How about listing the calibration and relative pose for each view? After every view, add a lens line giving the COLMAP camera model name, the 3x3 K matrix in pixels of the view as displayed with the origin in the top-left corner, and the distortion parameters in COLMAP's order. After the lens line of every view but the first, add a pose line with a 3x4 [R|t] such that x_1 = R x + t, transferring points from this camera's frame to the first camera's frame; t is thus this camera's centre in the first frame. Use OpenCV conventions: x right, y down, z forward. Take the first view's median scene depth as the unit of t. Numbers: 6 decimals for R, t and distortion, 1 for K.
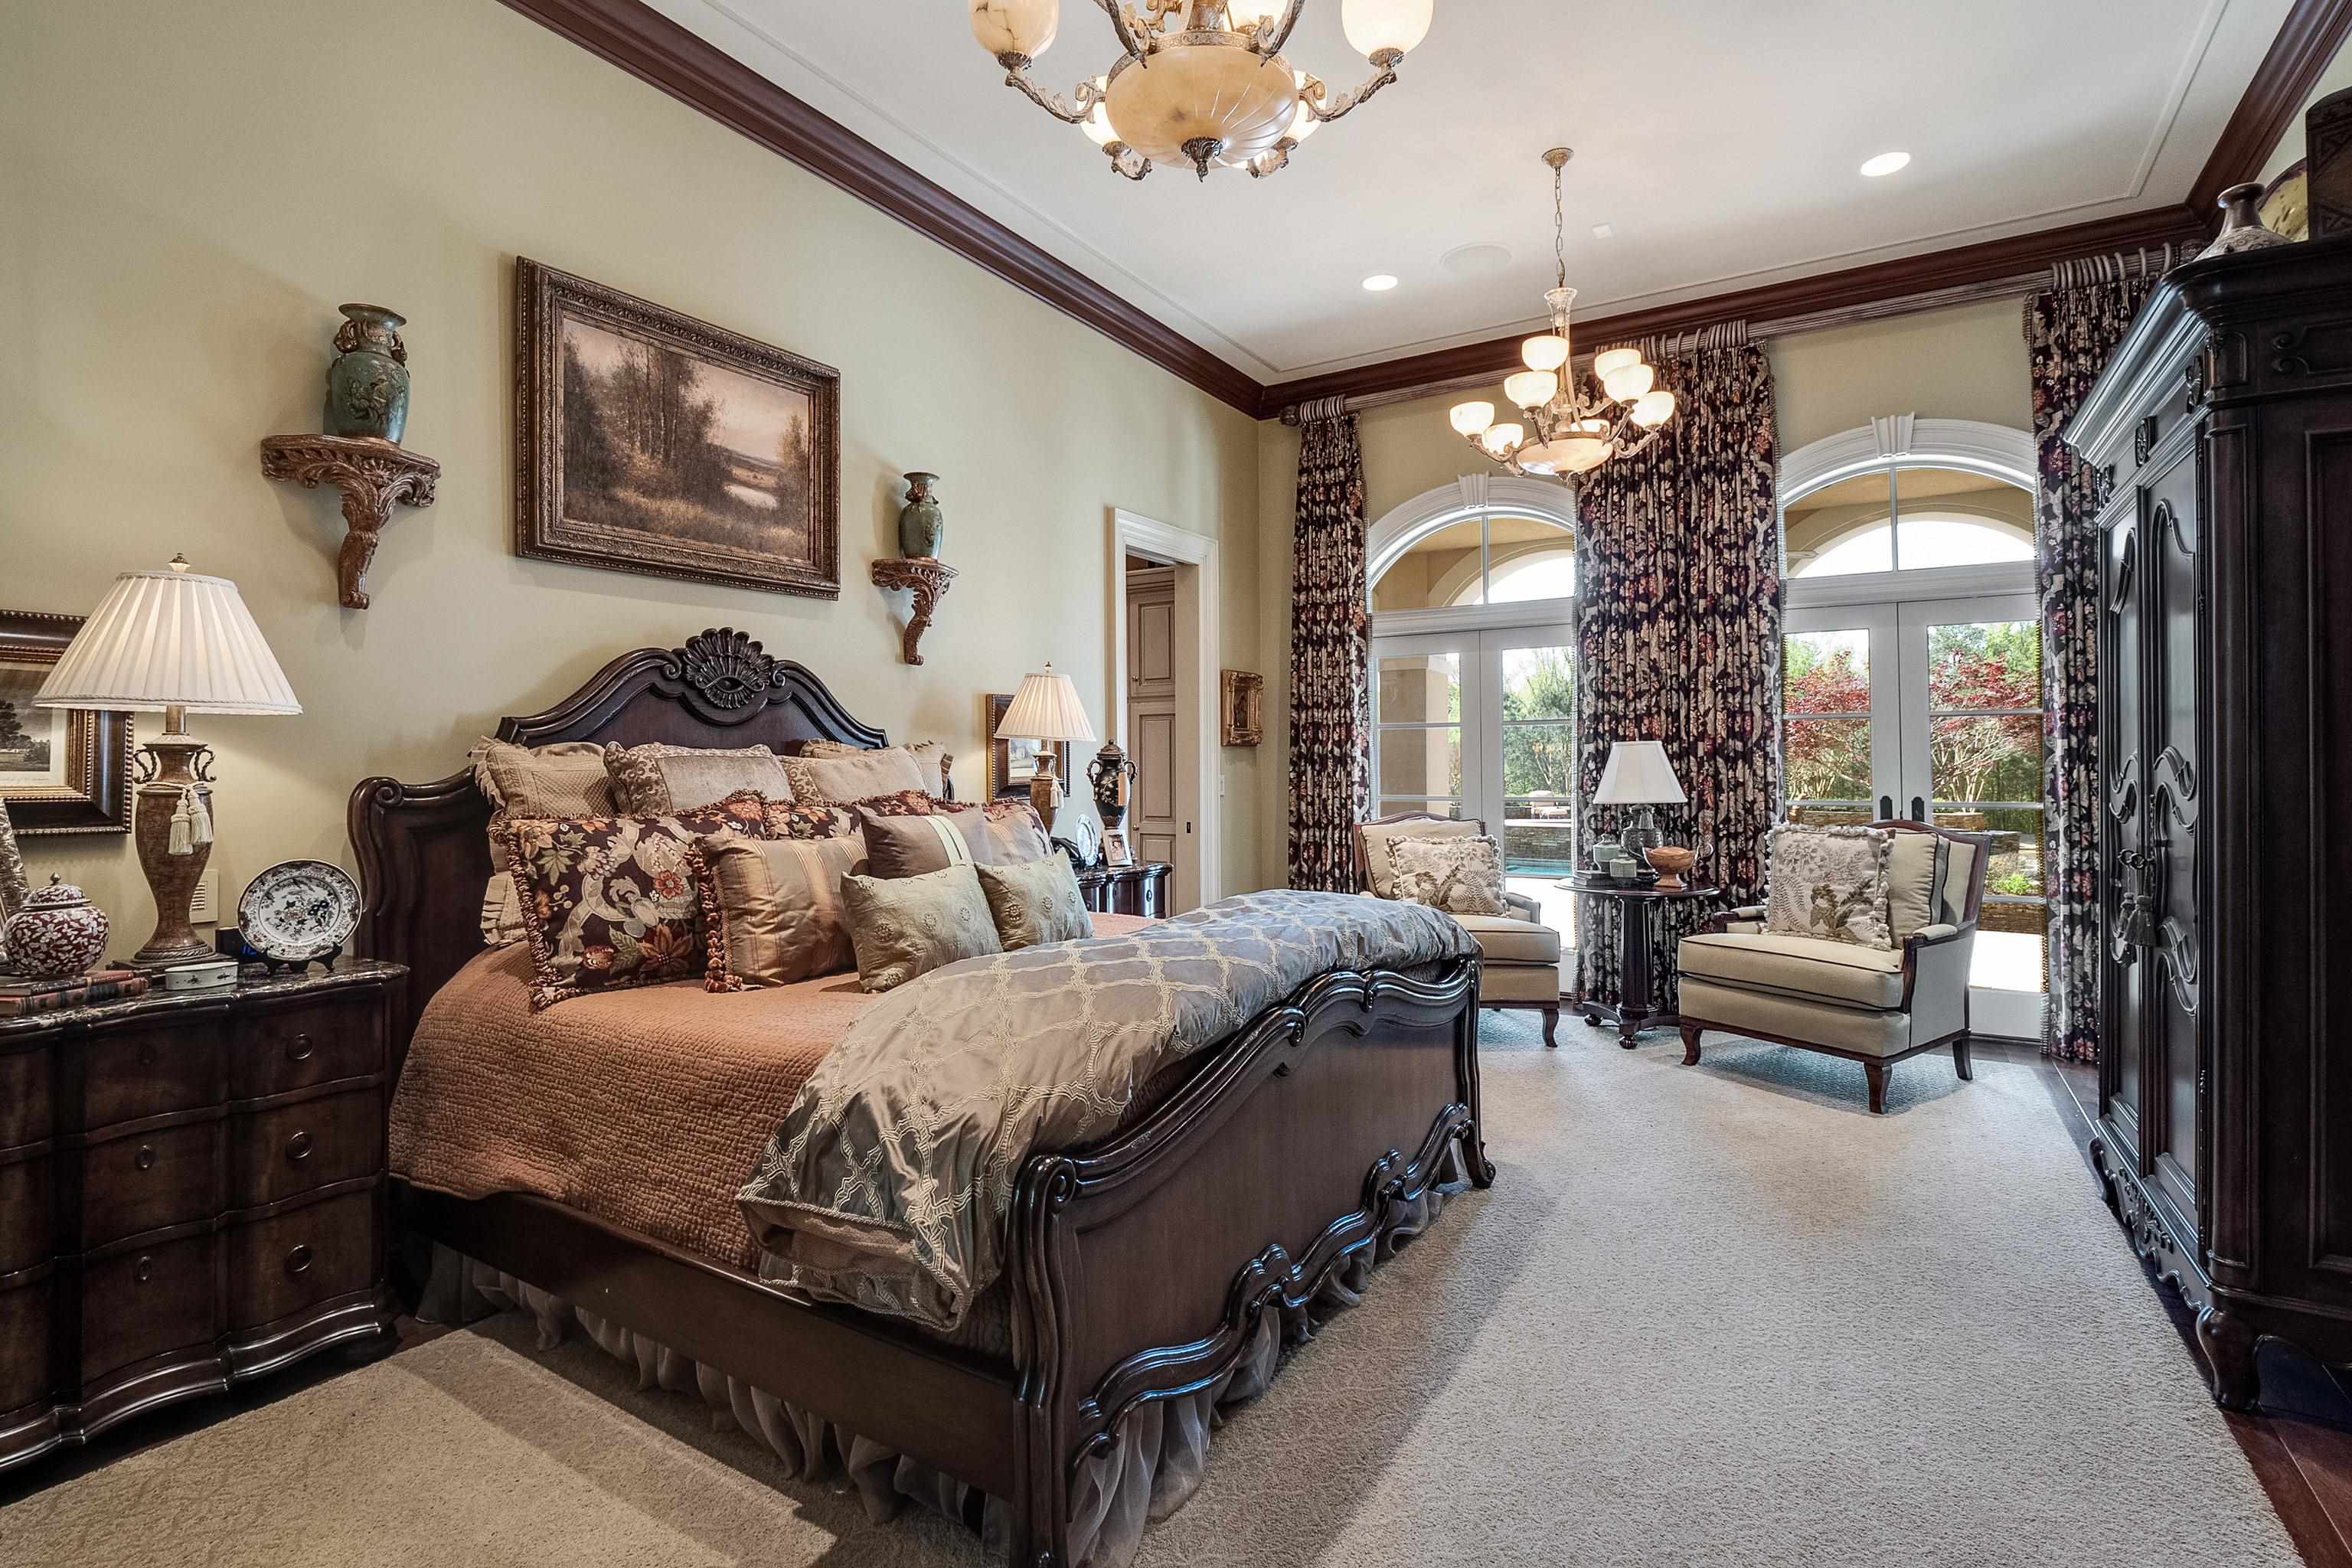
lens RADIAL K [[1121.9, 0, 1173.8], [0, 1121.9, 758.9], [0, 0, 1]] dist [-0.003670, -0.000184]
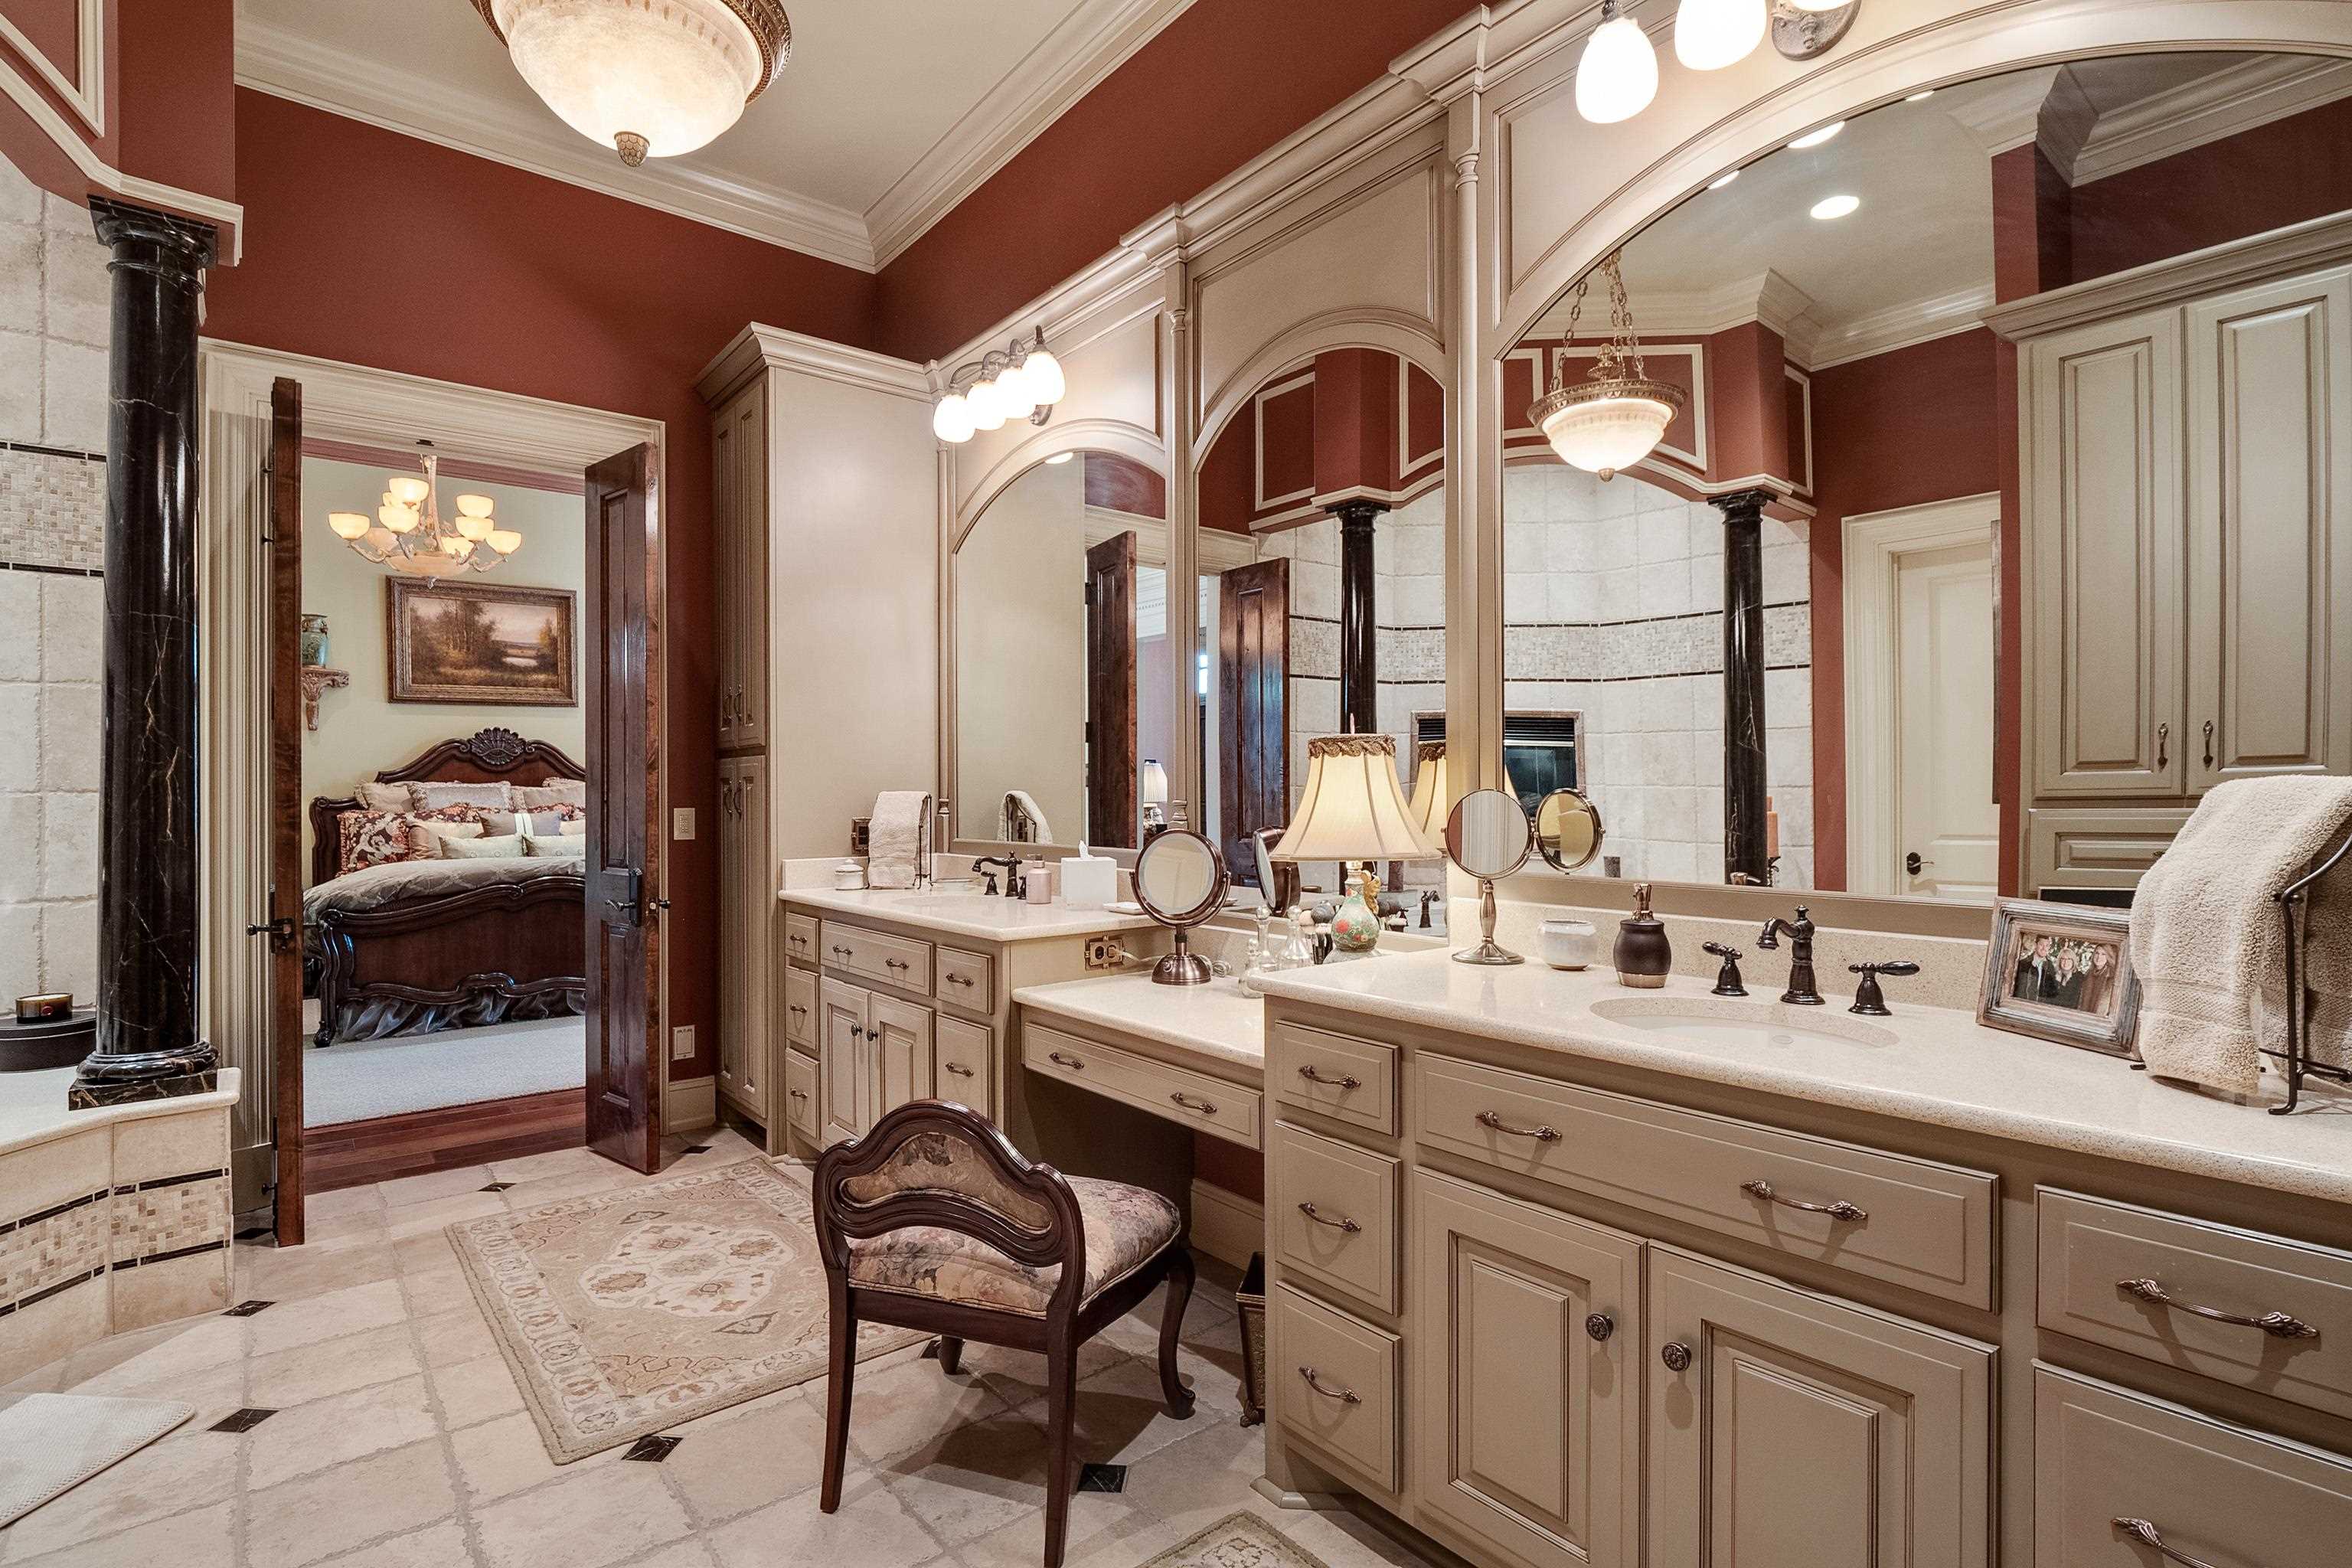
lens RADIAL K [[1121.9, 0, 1174.1], [0, 1121.9, 797.7], [0, 0, 1]] dist [-0.003670, -0.000184]
pose [[0.948420, -0.006000, -0.316961, 1.579903], [0.010884, 0.999848, 0.013641, 0.003512], [0.316831, -0.016387, 0.948341, -0.653387]]
